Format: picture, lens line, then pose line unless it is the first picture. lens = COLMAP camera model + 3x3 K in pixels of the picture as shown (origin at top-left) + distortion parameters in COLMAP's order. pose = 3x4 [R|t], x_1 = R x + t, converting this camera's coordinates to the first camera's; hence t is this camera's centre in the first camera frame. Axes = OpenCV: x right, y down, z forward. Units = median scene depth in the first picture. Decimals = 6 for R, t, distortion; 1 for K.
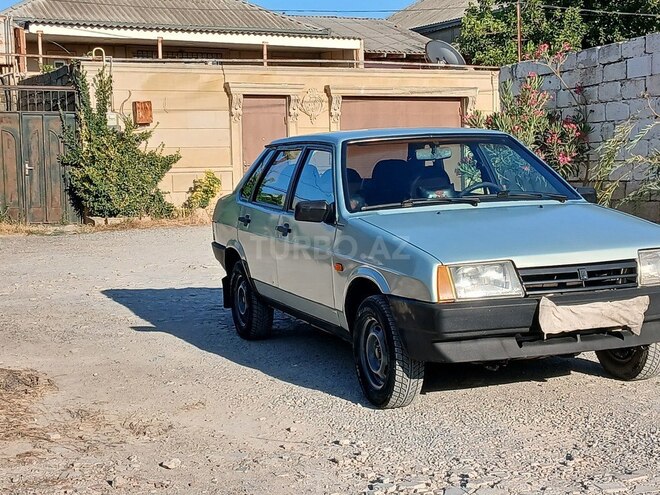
lens RADIAL K [[1184.1, 0, 329.4], [0, 1184.1, 247.2], [0, 0, 1]] dist [0.057273, 0.164937]
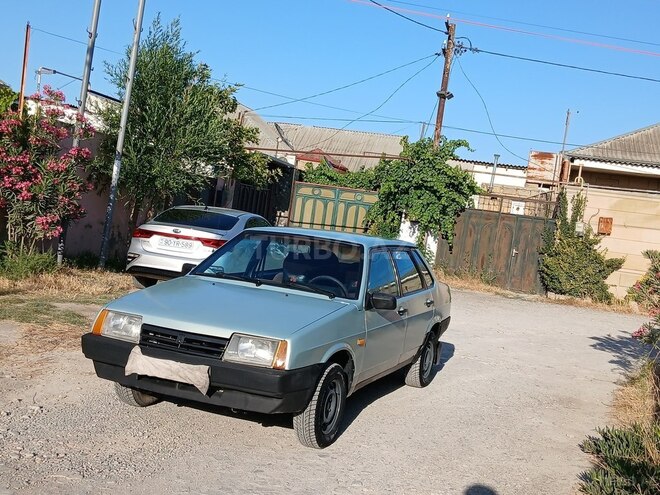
lens RADIAL K [[776.9, 0, 330.0], [0, 776.9, 247.5], [0, 0, 1]] dist [0.183165, -0.522460]
pose [[0.715965, 0.142878, -0.683359, 0.247737], [-0.192154, 0.981357, 0.003862, -0.030686], [0.671171, 0.128545, 0.730072, 0.121037]]
